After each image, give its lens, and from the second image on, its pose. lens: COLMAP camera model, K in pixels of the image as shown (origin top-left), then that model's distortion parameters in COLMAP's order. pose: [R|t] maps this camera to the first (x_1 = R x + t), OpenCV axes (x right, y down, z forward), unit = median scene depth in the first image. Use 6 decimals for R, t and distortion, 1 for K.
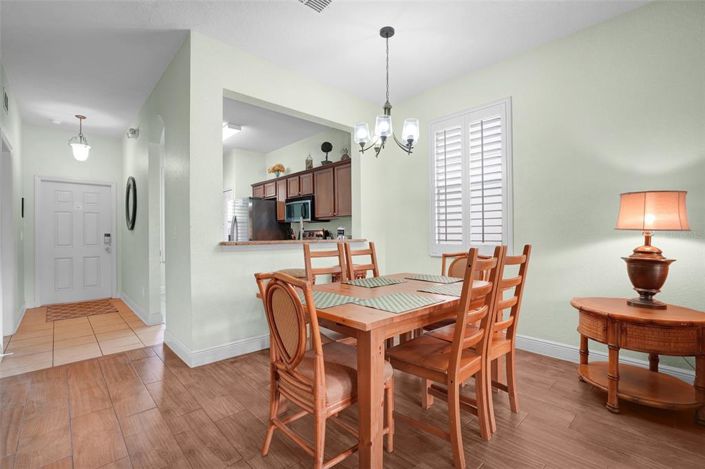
lens RADIAL K [[324.6, 0, 352.5], [0, 324.6, 234.5], [0, 0, 1]] dist [-0.000185, -0.000160]
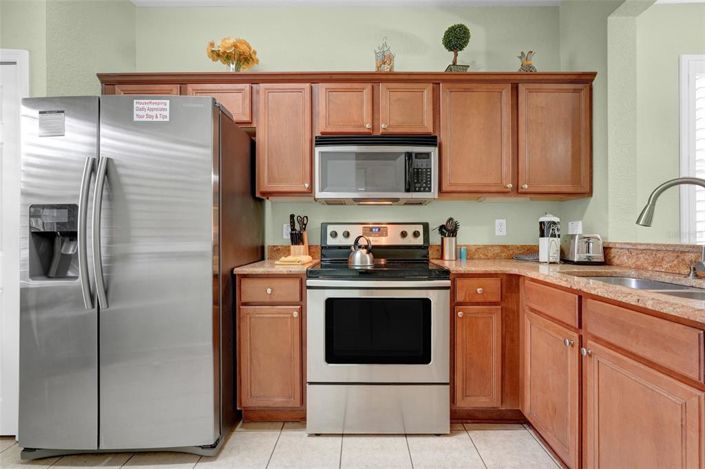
lens RADIAL K [[306.3, 0, 350.3], [0, 306.3, 232.0], [0, 0, 1]] dist [-0.000861, 0.000888]
pose [[0.699868, 0.005986, 0.714248, -0.470128], [-0.004485, 0.999982, -0.003986, 0.001645], [-0.714259, -0.000414, 0.699882, 0.800090]]
